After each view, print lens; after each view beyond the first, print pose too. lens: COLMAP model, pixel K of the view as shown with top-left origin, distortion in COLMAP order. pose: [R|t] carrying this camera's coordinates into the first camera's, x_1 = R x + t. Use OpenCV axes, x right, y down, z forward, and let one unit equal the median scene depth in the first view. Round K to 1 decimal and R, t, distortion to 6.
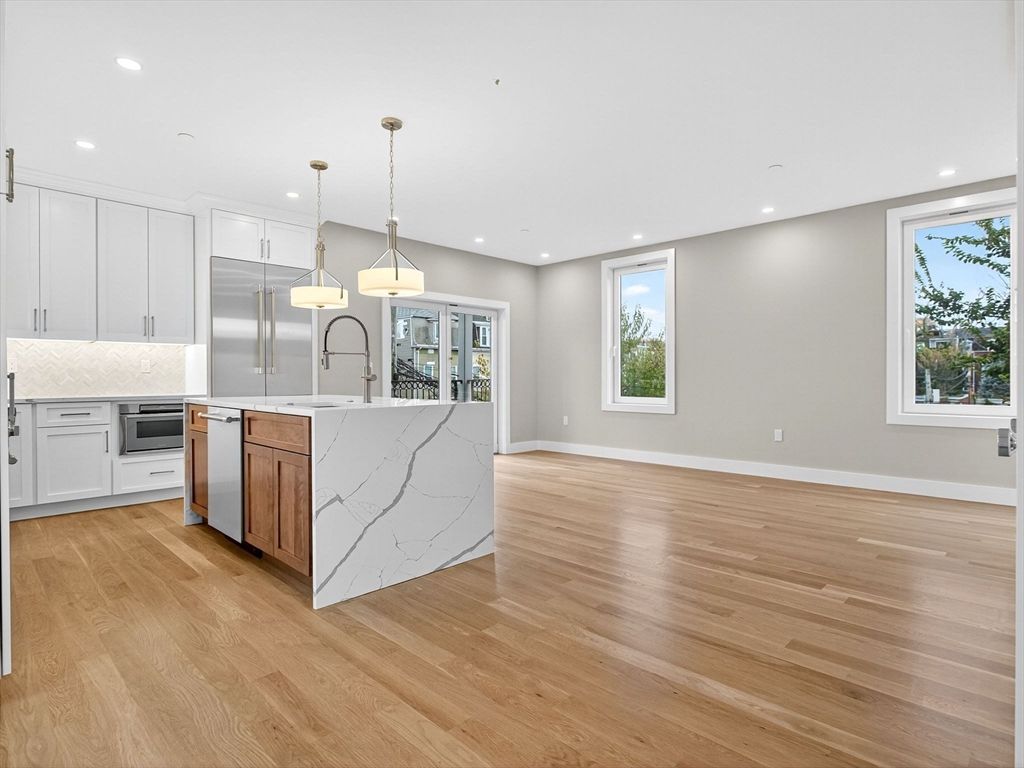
lens RADIAL K [[541.1, 0, 534.5], [0, 541.1, 383.1], [0, 0, 1]] dist [-0.006777, 0.003788]
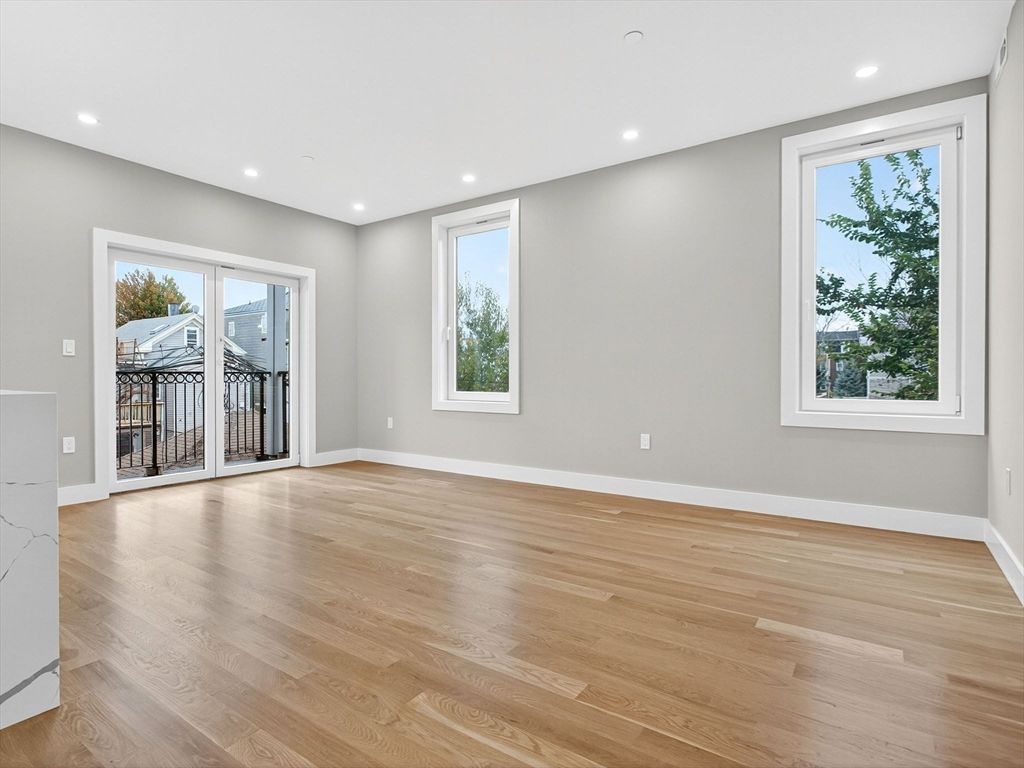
lens RADIAL K [[541.1, 0, 501.1], [0, 541.1, 381.5], [0, 0, 1]] dist [-0.006777, 0.003788]
pose [[0.990061, 0.002602, 0.140612, 0.114826], [-0.002430, 0.999996, -0.001392, 0.011223], [-0.140615, 0.001036, 0.990064, 0.220194]]
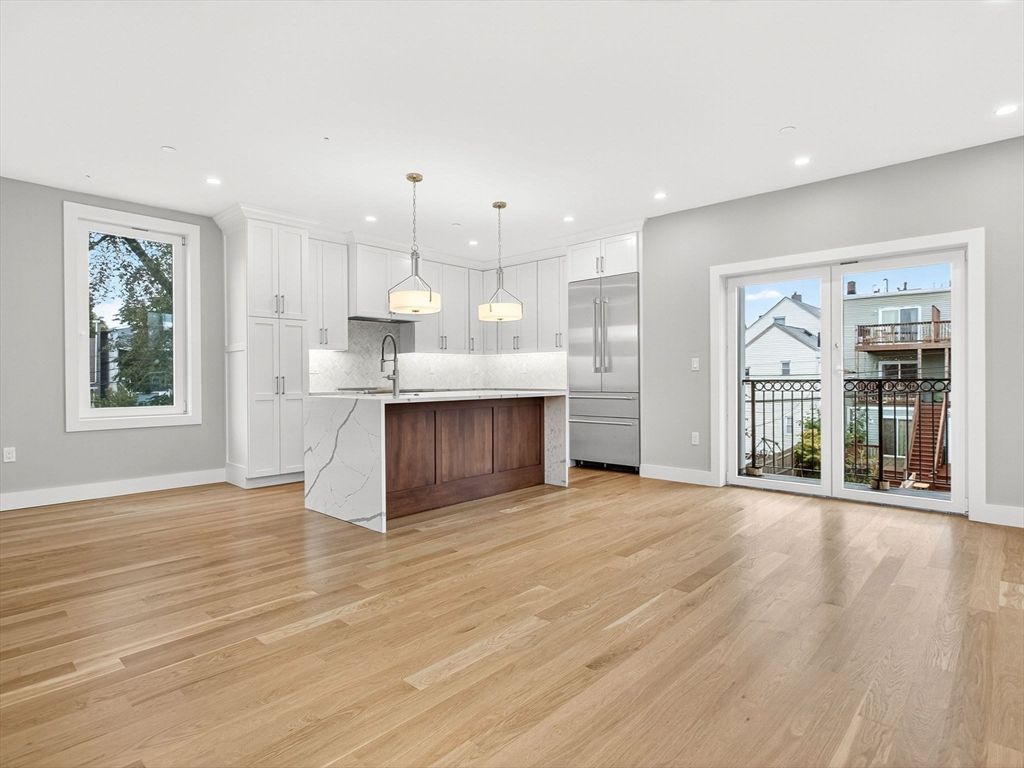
lens RADIAL K [[541.1, 0, 505.4], [0, 541.1, 381.5], [0, 0, 1]] dist [-0.006777, 0.003788]
pose [[0.005640, 0.010810, -0.999926, 0.489756], [-0.003505, 0.999936, 0.010790, -0.006788], [0.999978, 0.003444, 0.005678, 0.584056]]
